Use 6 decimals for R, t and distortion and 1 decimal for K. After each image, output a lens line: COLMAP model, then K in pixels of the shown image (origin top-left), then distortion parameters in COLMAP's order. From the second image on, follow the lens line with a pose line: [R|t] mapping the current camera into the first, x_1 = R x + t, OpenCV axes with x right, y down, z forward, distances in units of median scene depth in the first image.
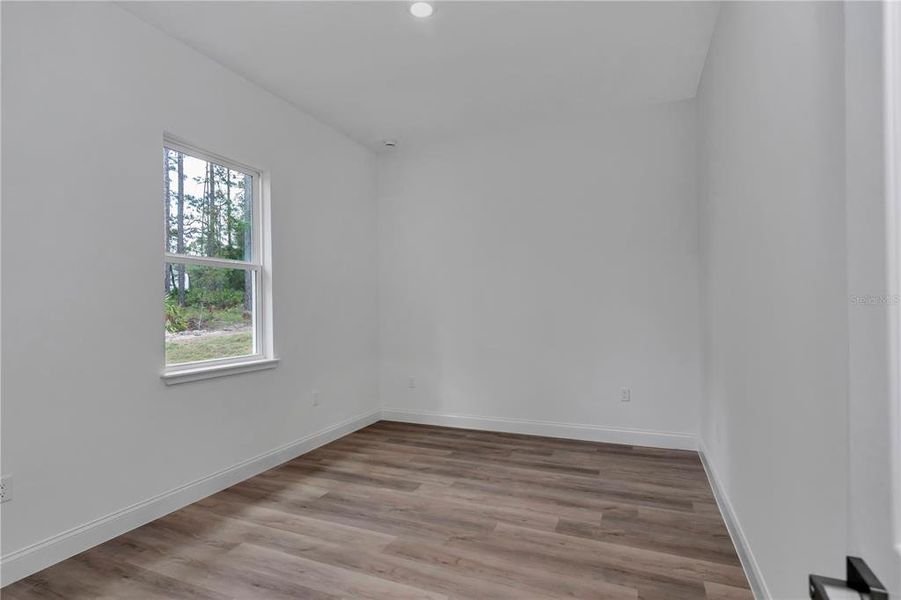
lens RADIAL K [[443.6, 0, 447.8], [0, 443.6, 305.7], [0, 0, 1]] dist [-0.001759, -0.000434]
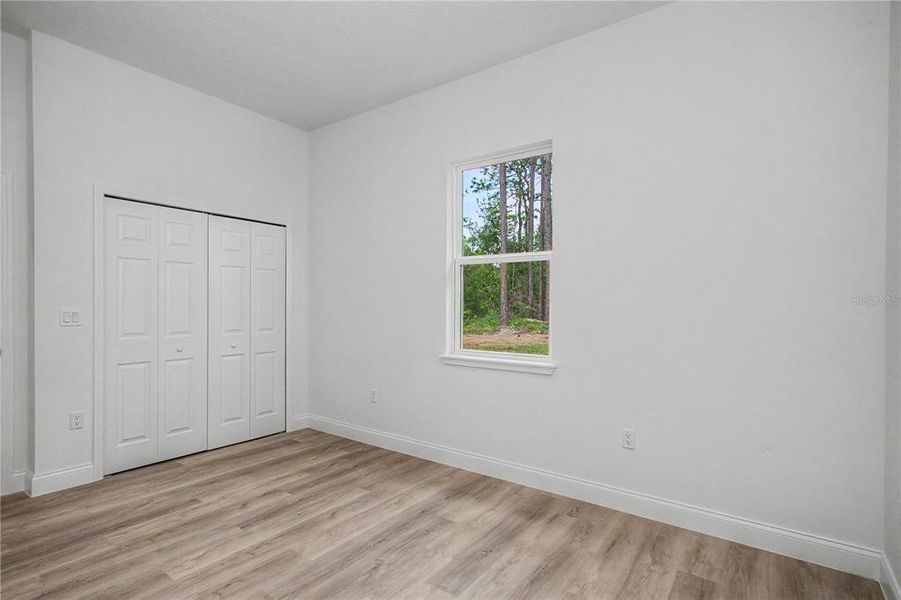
lens RADIAL K [[456.4, 0, 451.9], [0, 456.4, 316.7], [0, 0, 1]] dist [0.001822, 0.000512]
pose [[-0.222882, 0.048241, -0.973651, 0.577968], [0.004028, 0.998812, 0.048566, -0.016783], [0.974837, 0.006902, -0.222811, 1.213202]]
